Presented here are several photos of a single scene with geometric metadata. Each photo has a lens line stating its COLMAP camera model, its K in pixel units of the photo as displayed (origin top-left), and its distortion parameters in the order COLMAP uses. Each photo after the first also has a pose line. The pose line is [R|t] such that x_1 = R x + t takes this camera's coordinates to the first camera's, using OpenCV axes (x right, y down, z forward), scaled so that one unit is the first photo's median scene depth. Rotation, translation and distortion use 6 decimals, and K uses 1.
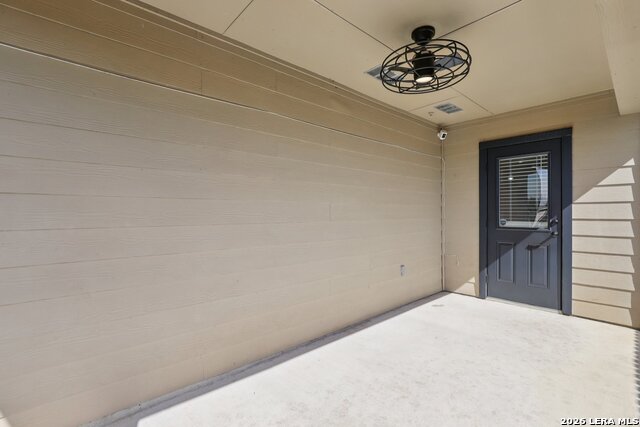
lens RADIAL K [[294.6, 0, 323.1], [0, 294.6, 210.4], [0, 0, 1]] dist [-0.015900, 0.002829]
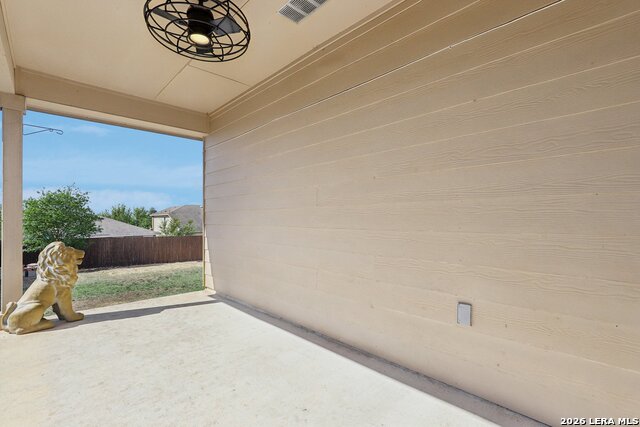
lens RADIAL K [[294.6, 0, 322.5], [0, 294.6, 215.3], [0, 0, 1]] dist [-0.015900, 0.002829]
pose [[0.023598, -0.013004, -0.999637, 0.952459], [0.016138, 0.999790, -0.012625, 0.078275], [0.999591, -0.015835, 0.023803, 1.041248]]
